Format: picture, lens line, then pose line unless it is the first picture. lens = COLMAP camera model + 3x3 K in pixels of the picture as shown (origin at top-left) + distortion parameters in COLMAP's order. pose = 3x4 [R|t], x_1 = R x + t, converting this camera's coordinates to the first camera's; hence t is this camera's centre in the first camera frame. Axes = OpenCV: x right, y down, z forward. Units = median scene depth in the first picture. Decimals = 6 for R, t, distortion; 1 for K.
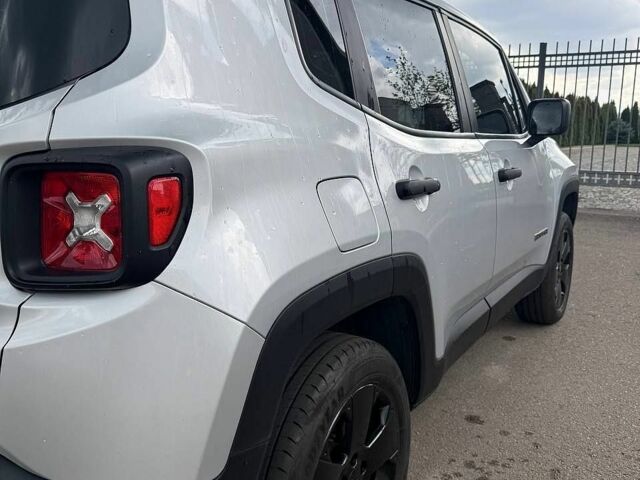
lens RADIAL K [[764.7, 0, 320.0], [0, 764.7, 240.0], [0, 0, 1]] dist [-0.013243, -0.034082]
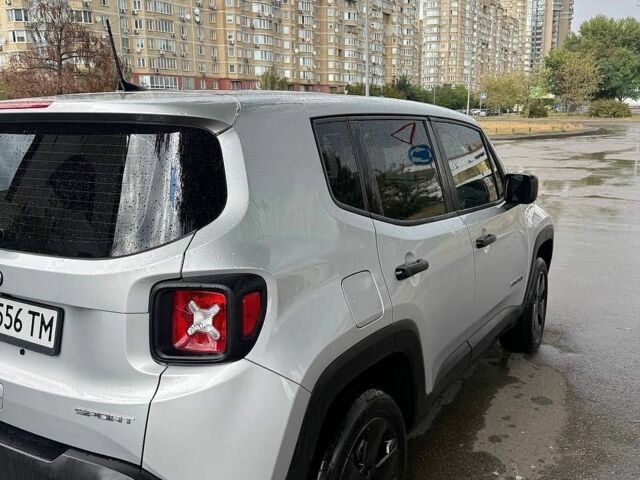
lens RADIAL K [[642.8, 0, 311.1], [0, 642.8, 241.3], [0, 0, 1]] dist [0.074377, -0.119086]
pose [[0.999486, 0.001106, -0.032052, -0.018109], [-0.002895, 0.998438, -0.055796, -0.064197], [0.031940, 0.055861, 0.997928, -0.197351]]
